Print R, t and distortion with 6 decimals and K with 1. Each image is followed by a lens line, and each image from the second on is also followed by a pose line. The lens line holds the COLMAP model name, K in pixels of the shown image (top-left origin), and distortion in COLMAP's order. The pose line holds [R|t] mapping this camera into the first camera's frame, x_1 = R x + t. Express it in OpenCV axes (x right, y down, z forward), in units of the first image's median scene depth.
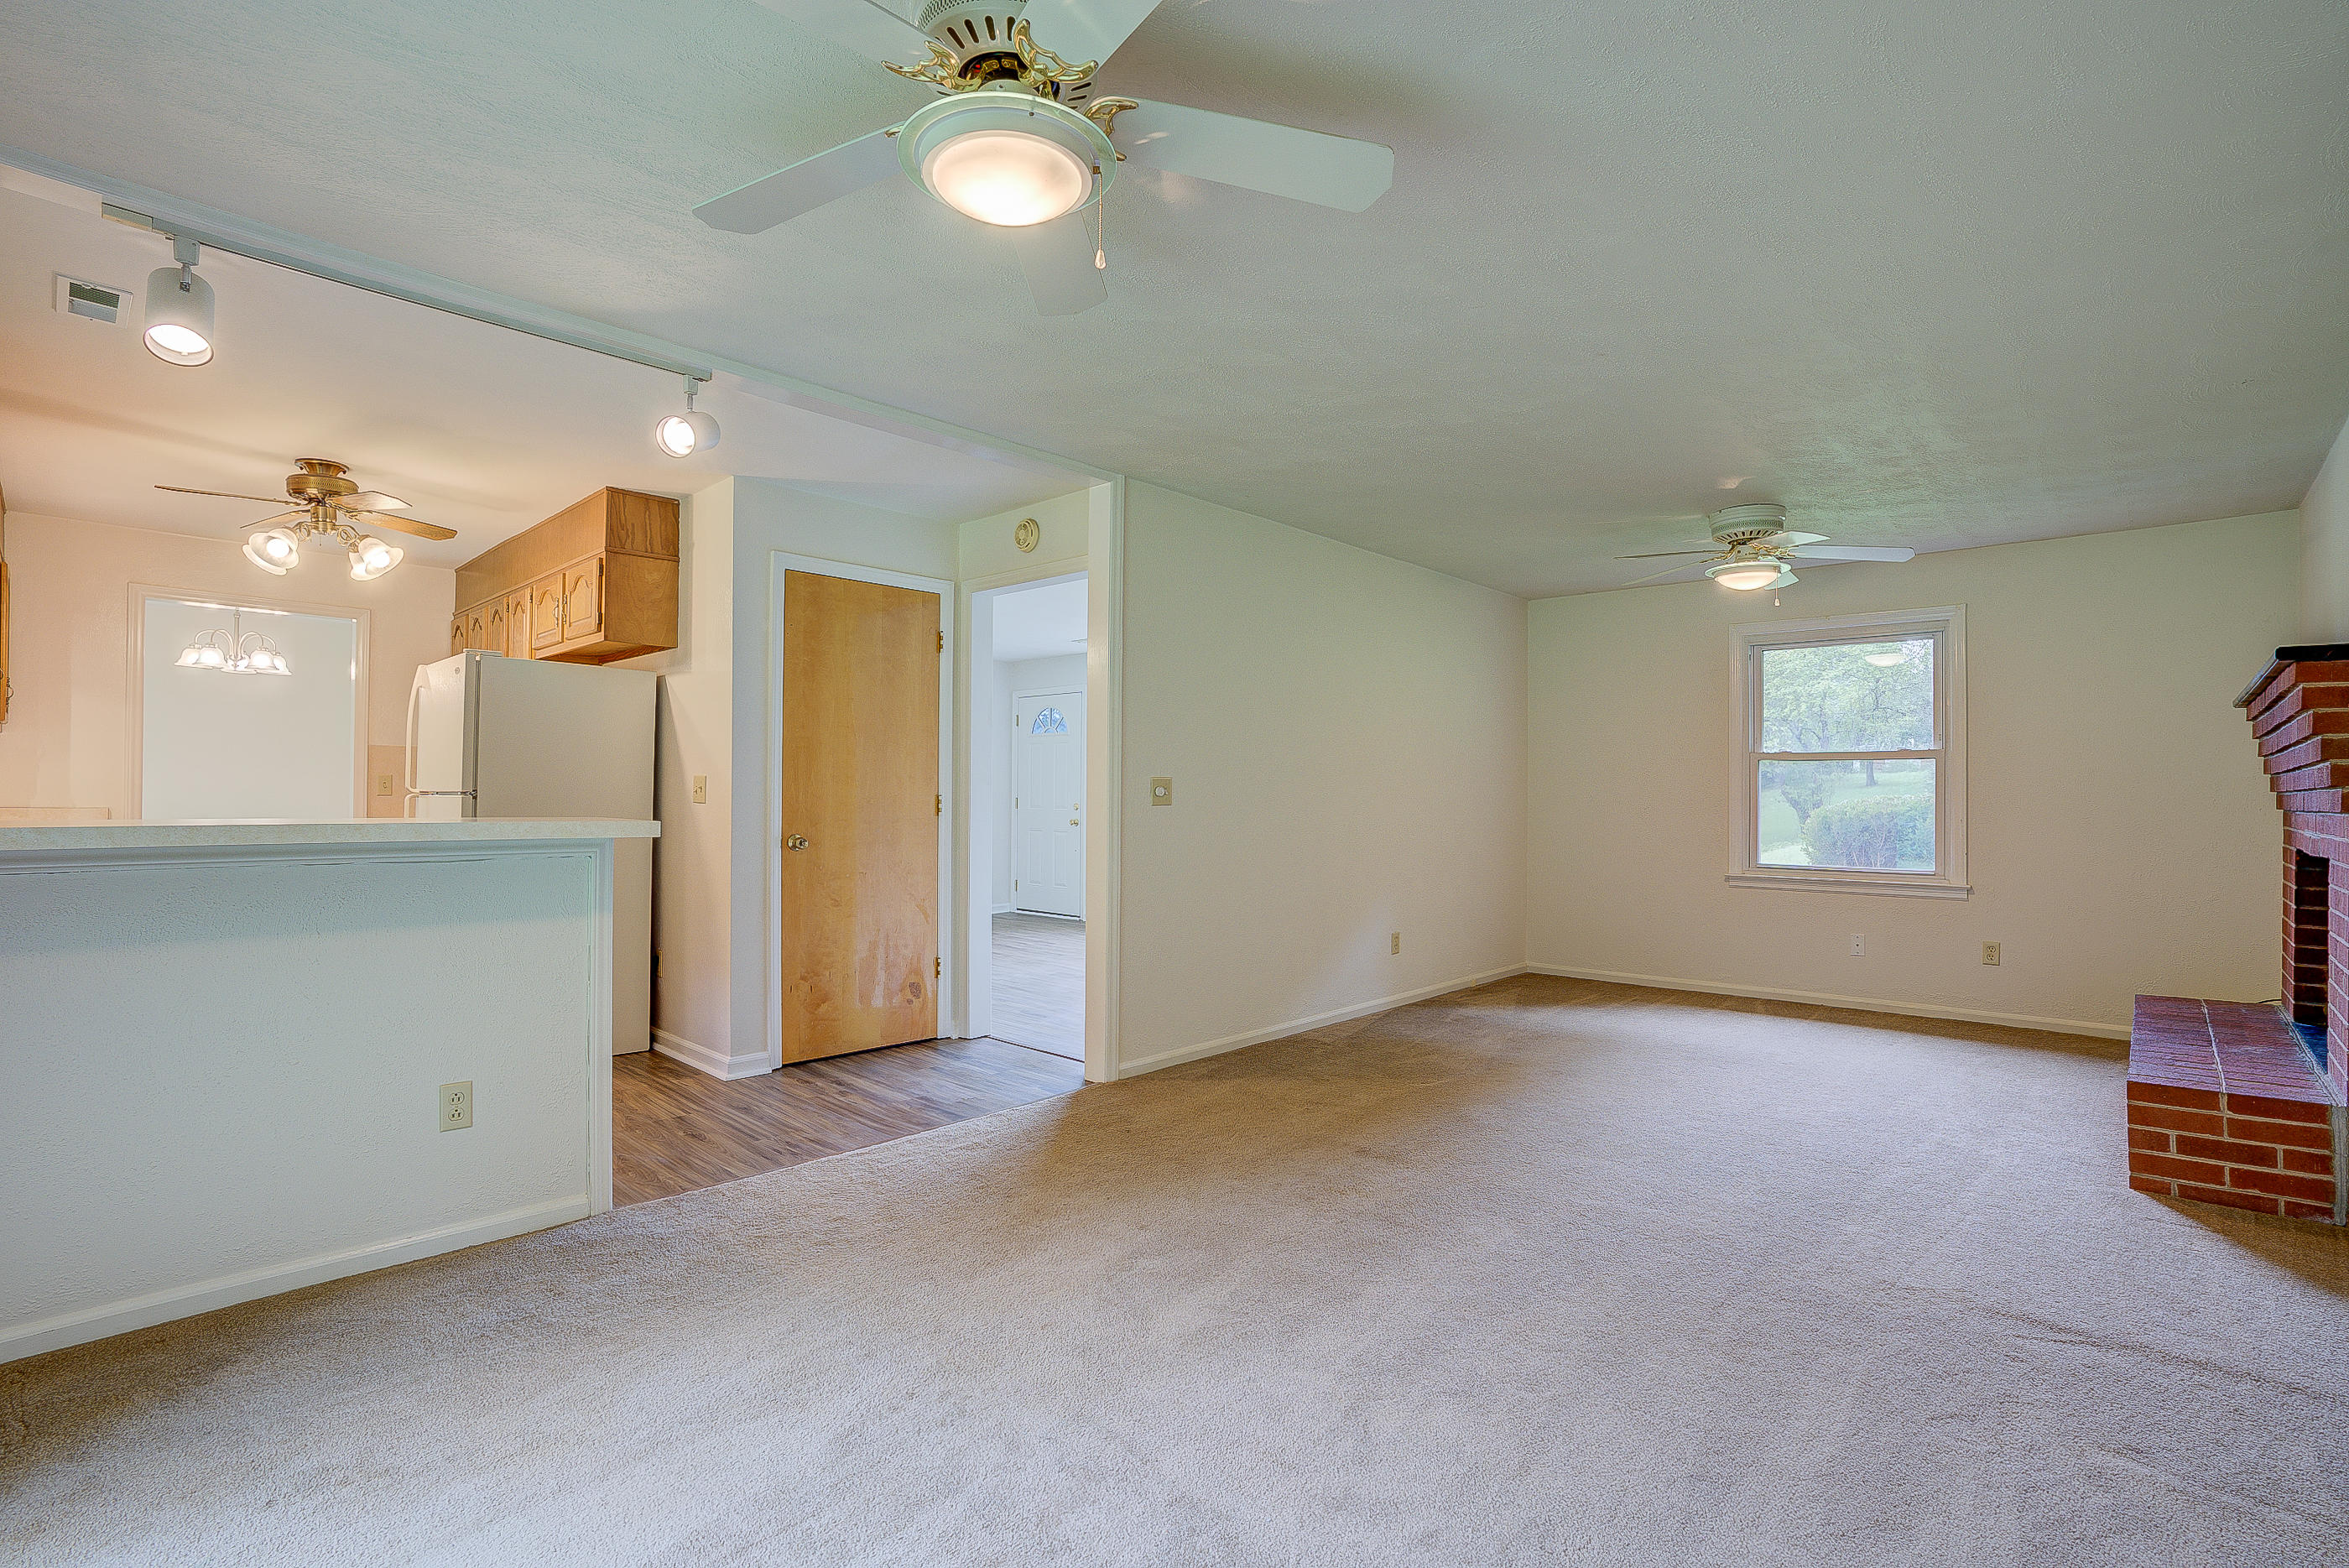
lens RADIAL K [[1092.5, 0, 1181.5], [0, 1092.5, 791.1], [0, 0, 1]] dist [-0.071137, 0.031014]
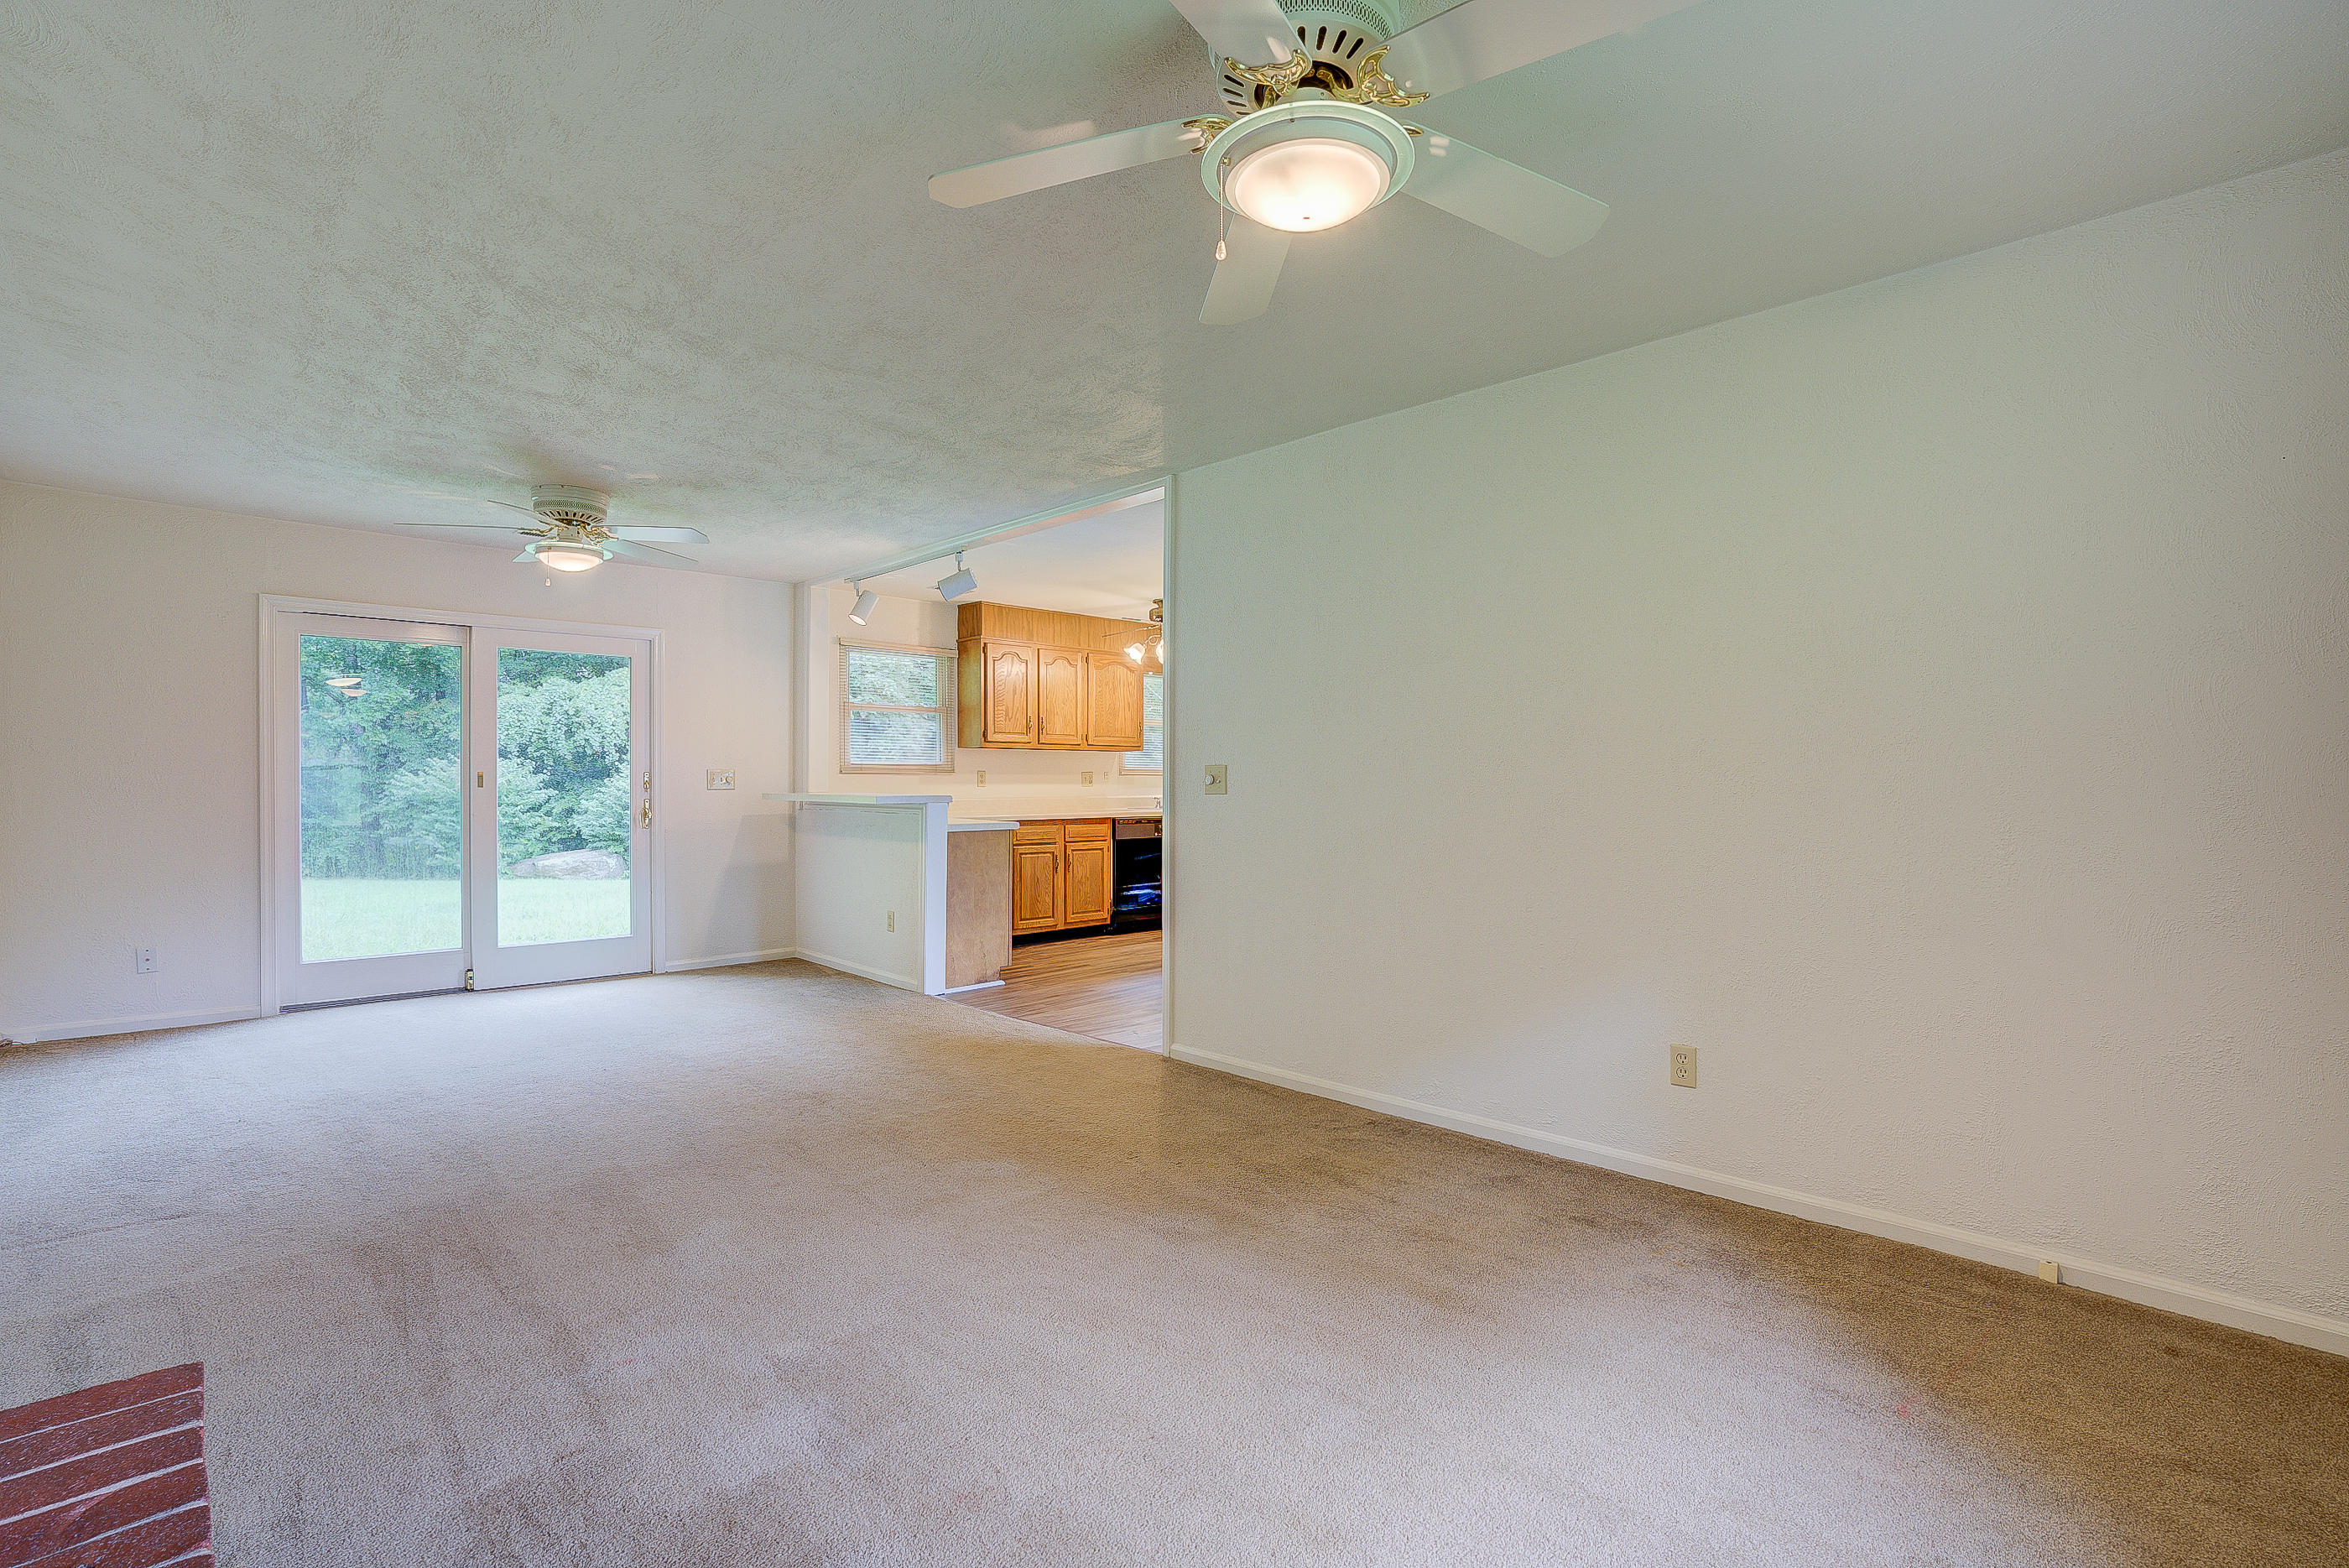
lens RADIAL K [[1092.5, 0, 1181.5], [0, 1092.5, 791.1], [0, 0, 1]] dist [-0.071137, 0.031014]
pose [[-0.039509, 0.002824, -0.999215, 1.038694], [0.000000, 0.999996, 0.002826, 0.008731], [0.999219, 0.000112, -0.039509, 1.106866]]
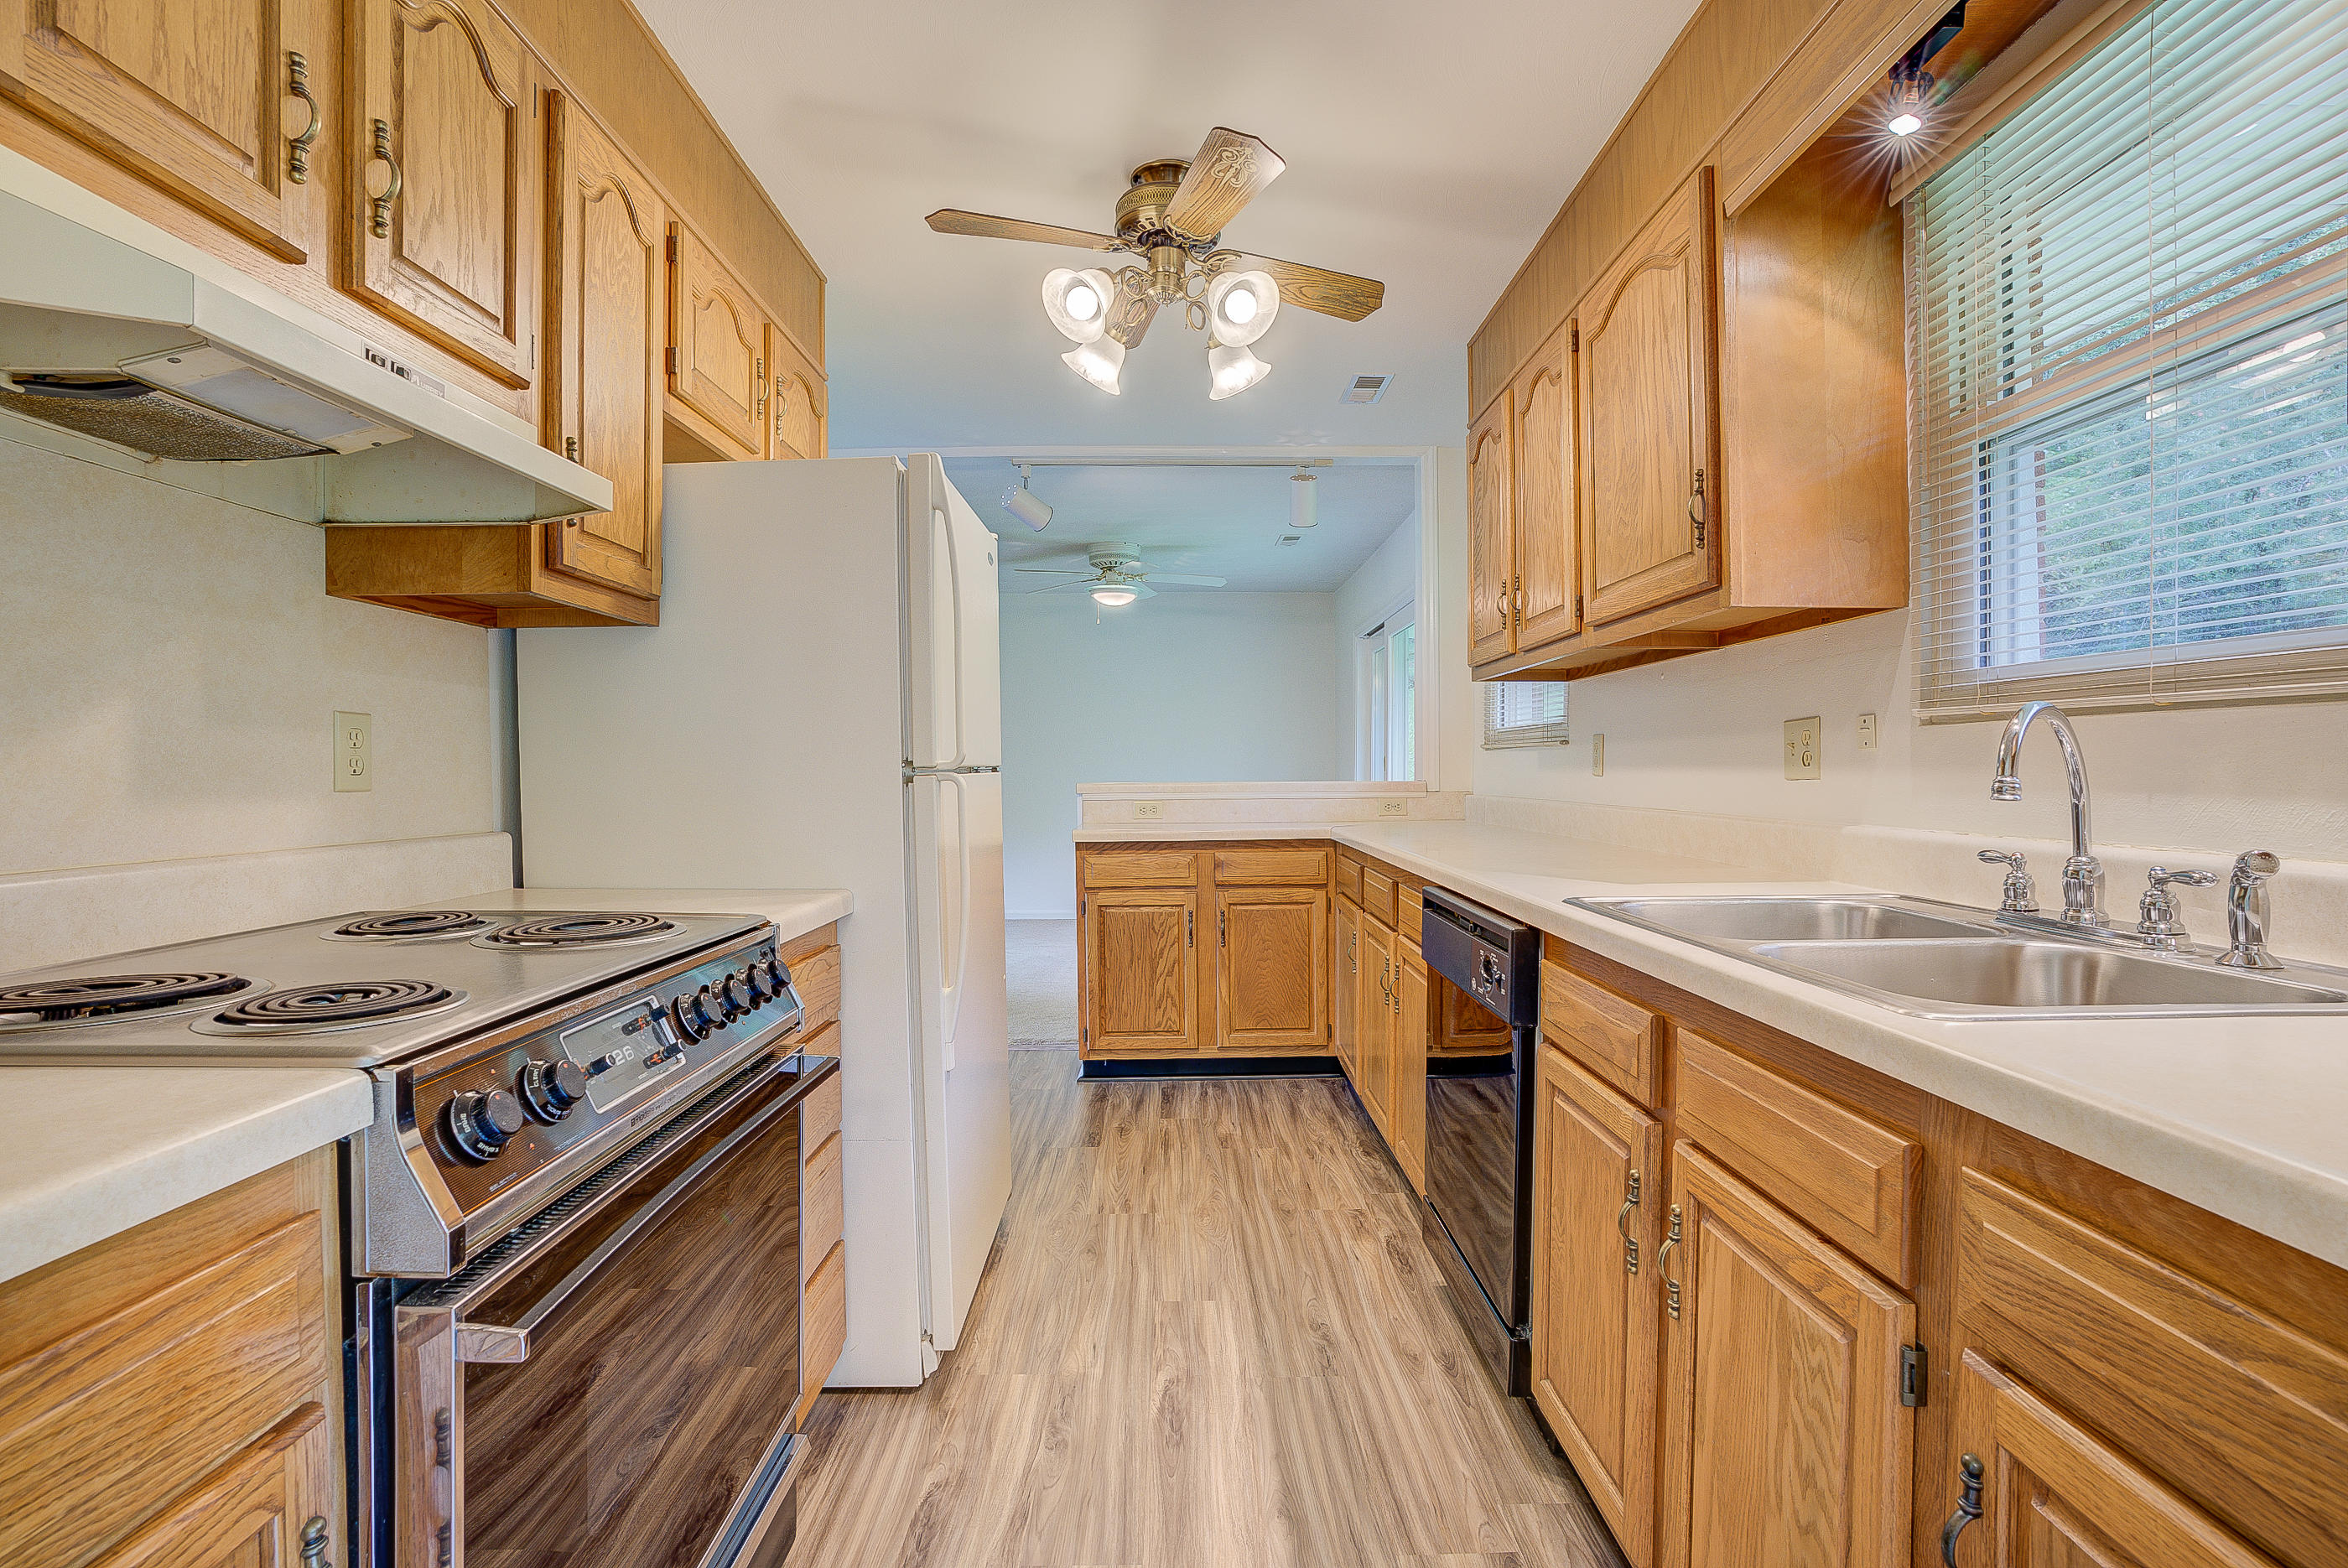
lens RADIAL K [[1104.1, 0, 1187.2], [0, 1104.1, 781.7], [0, 0, 1]] dist [-0.078546, 0.032212]
pose [[-0.688380, -0.012605, 0.725241, -1.242106], [-0.002936, 0.999889, 0.014592, -0.000039], [-0.725344, 0.007916, -0.688341, 1.396905]]
